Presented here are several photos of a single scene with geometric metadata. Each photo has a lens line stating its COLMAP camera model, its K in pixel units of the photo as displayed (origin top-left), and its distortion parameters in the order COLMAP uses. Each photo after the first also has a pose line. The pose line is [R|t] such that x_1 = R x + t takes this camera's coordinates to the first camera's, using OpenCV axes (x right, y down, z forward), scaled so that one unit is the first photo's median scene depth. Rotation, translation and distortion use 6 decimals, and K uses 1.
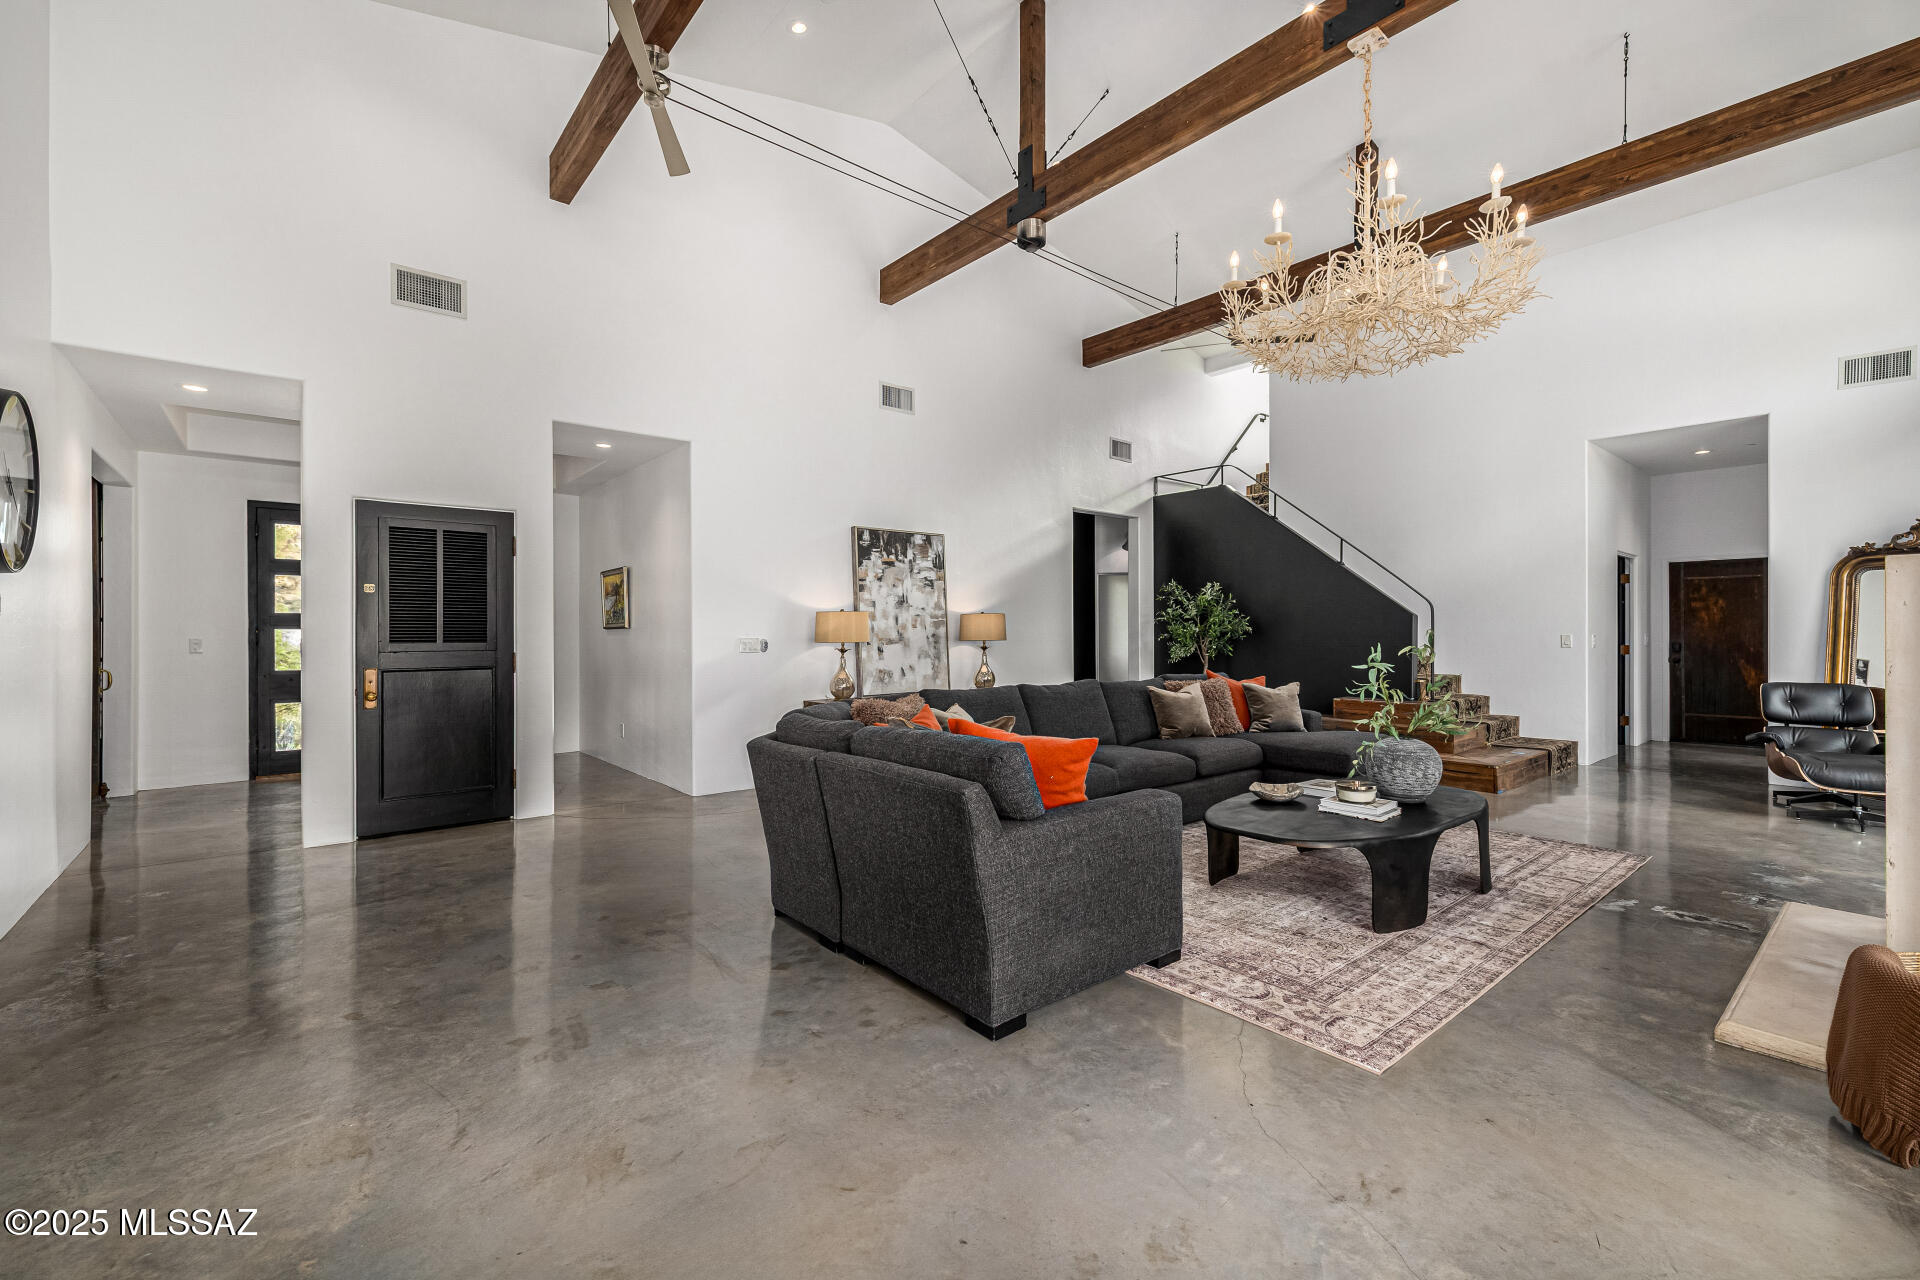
lens RADIAL K [[808.6, 0, 968.2], [0, 808.6, 632.3], [0, 0, 1]] dist [0.003831, -0.001502]
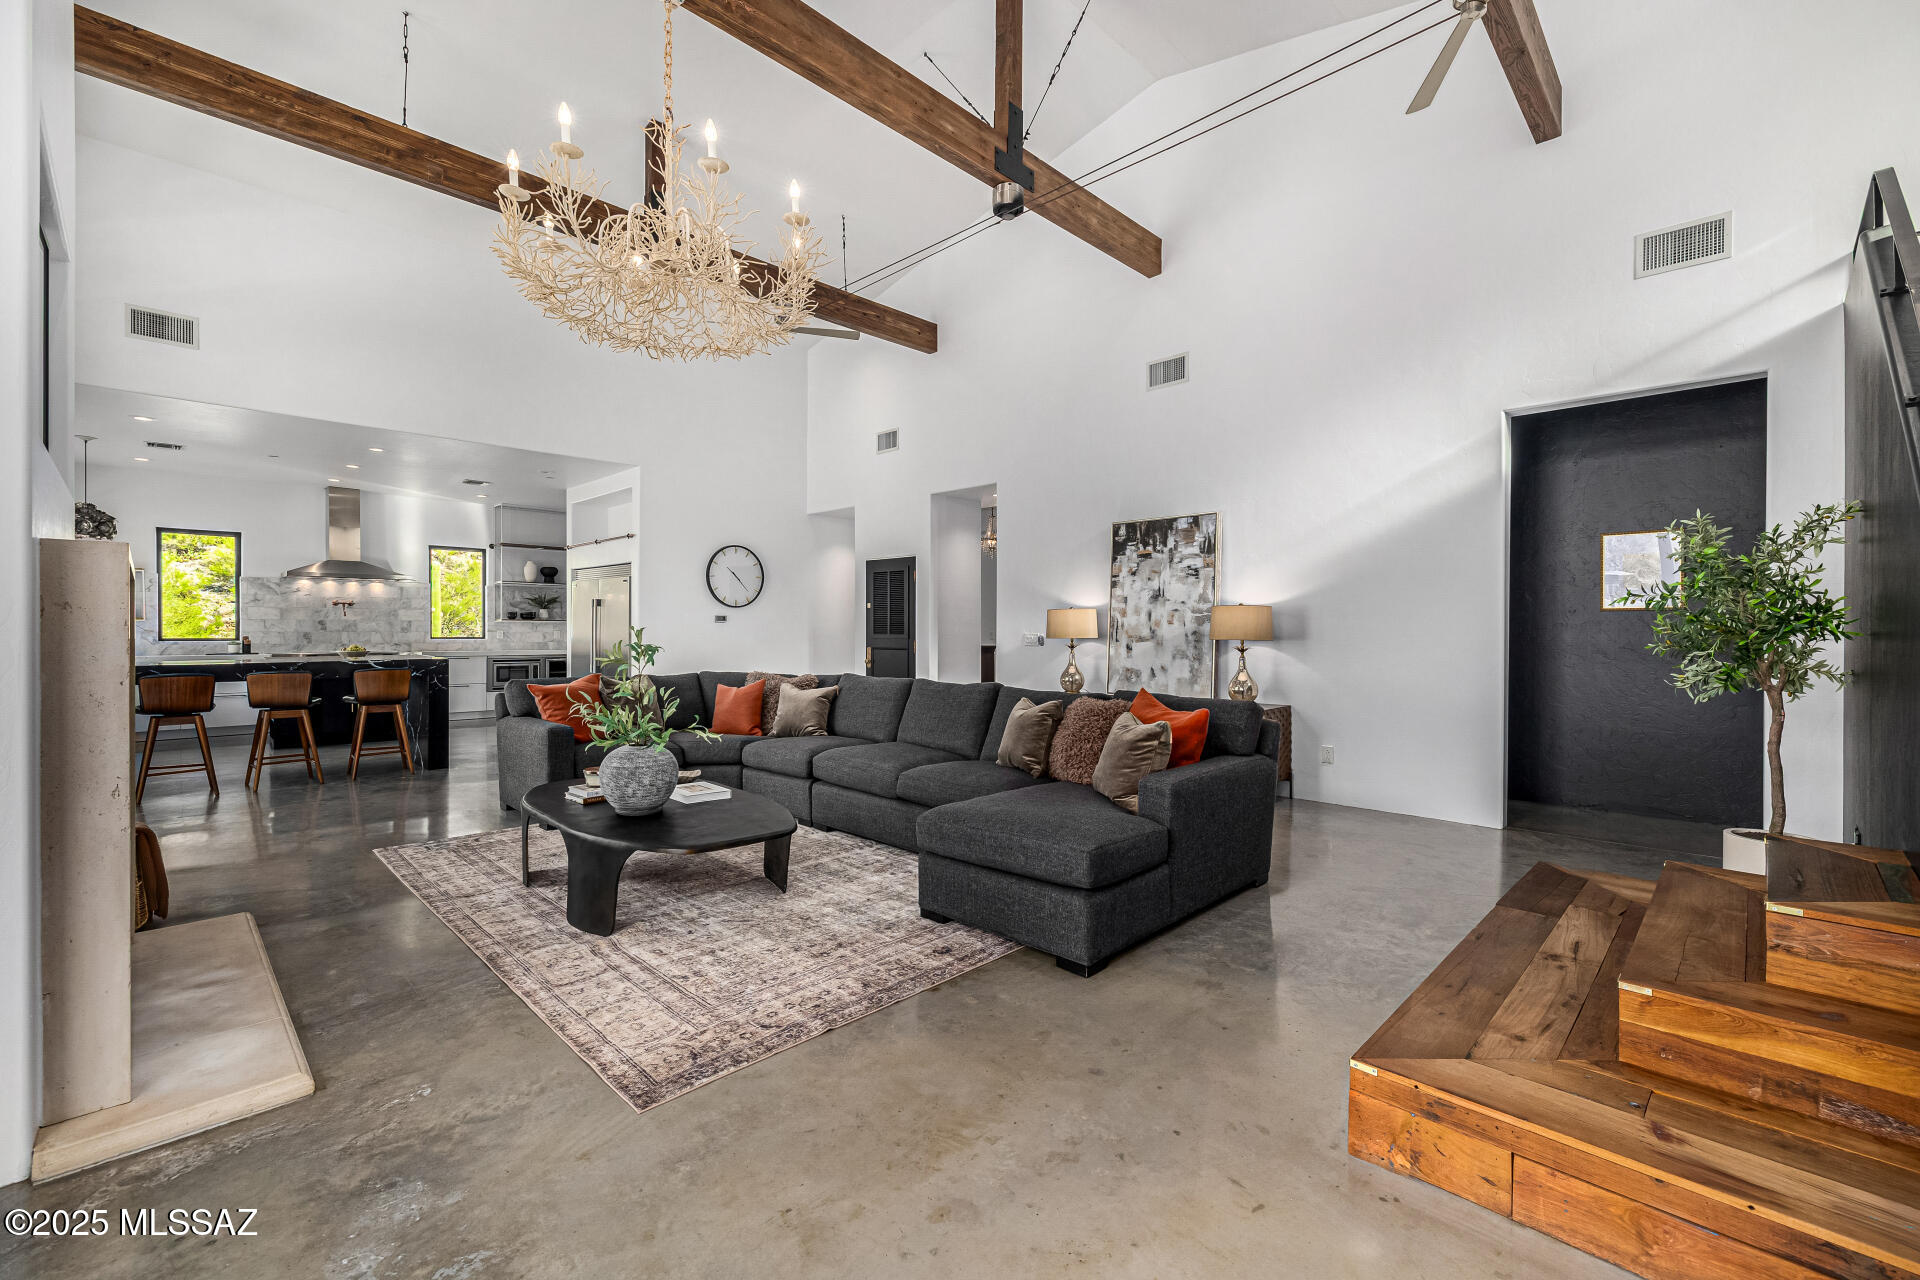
lens RADIAL K [[808.6, 0, 965.2], [0, 808.6, 633.5], [0, 0, 1]] dist [0.003831, -0.001502]
pose [[0.093992, 0.007516, -0.995545, 0.829588], [-0.002475, 0.999970, 0.007316, -0.001423], [0.995570, 0.001776, 0.094008, 0.716221]]
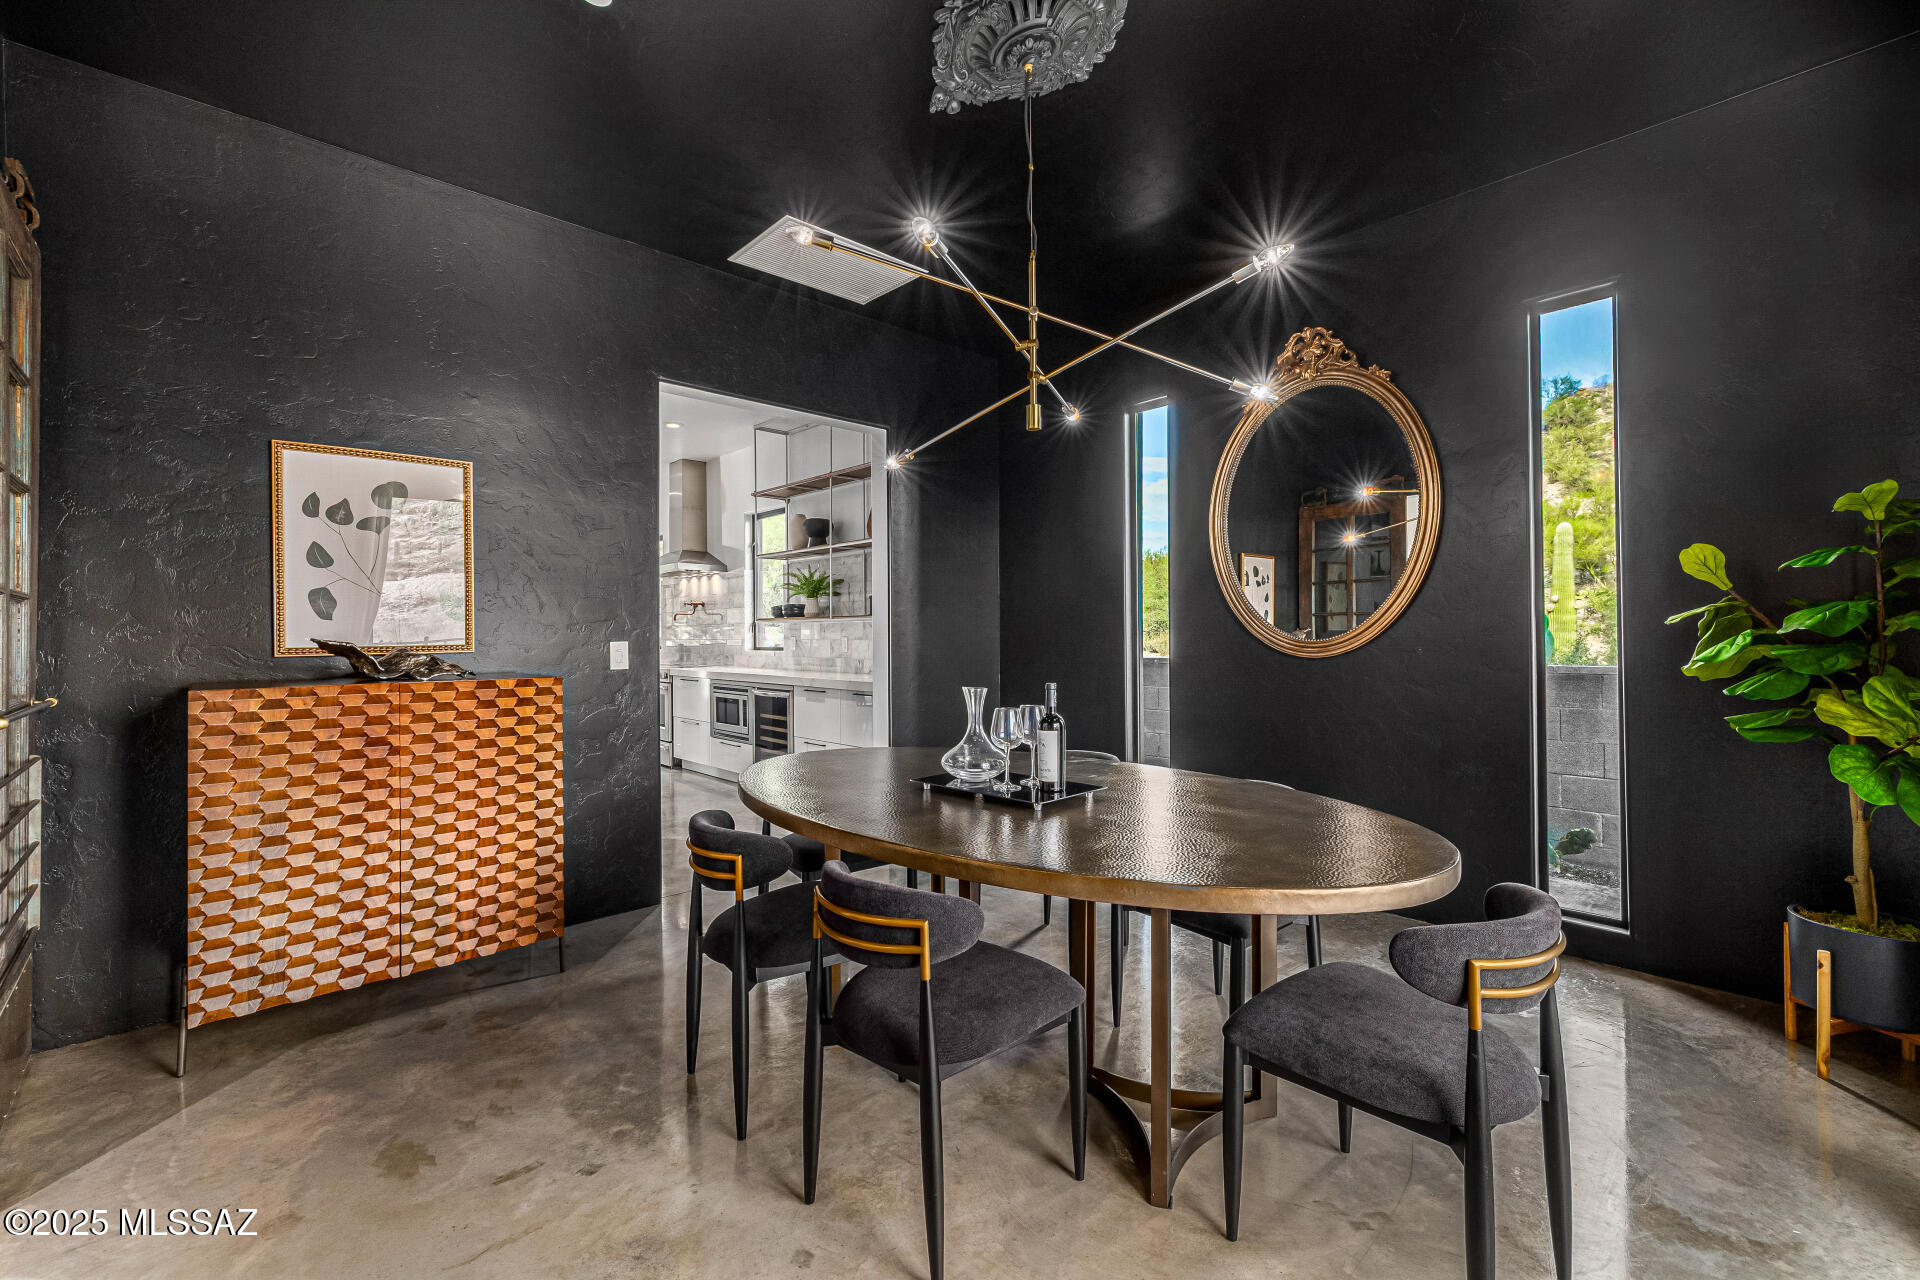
lens RADIAL K [[808.6, 0, 963.4], [0, 808.6, 638.8], [0, 0, 1]] dist [0.003831, -0.001502]
pose [[-0.998210, 0.012691, -0.058442, -1.046053], [0.012184, 0.999885, 0.009021, 0.003134], [0.058550, 0.008293, -0.998250, 0.932786]]
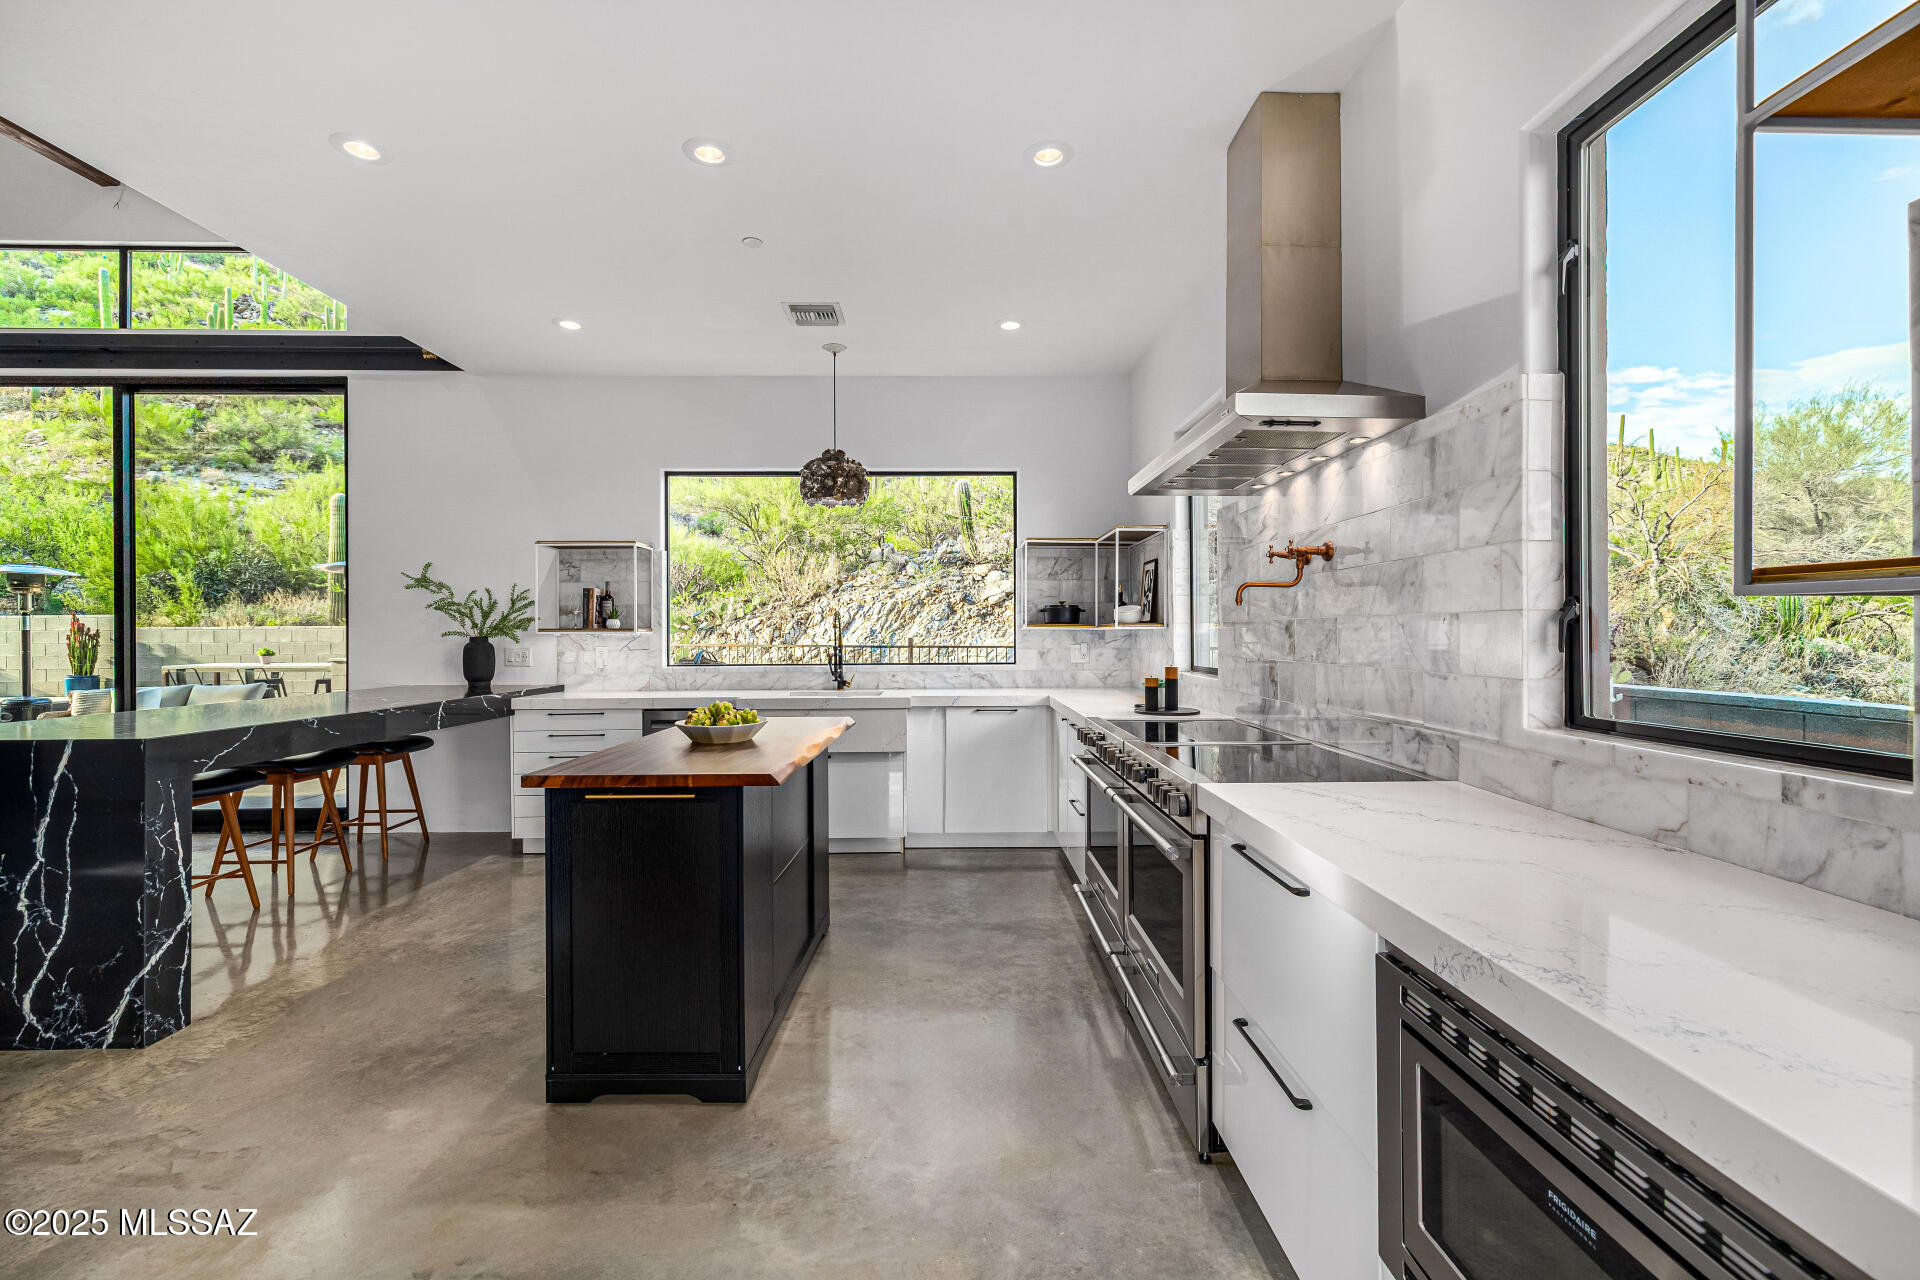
lens RADIAL K [[808.6, 0, 963.4], [0, 808.6, 629.4], [0, 0, 1]] dist [0.003831, -0.001502]
pose [[-0.776398, 0.007398, 0.630200, -0.841823], [0.005814, 0.999973, -0.004576, -0.006448], [-0.630217, 0.000112, -0.776419, 0.132146]]
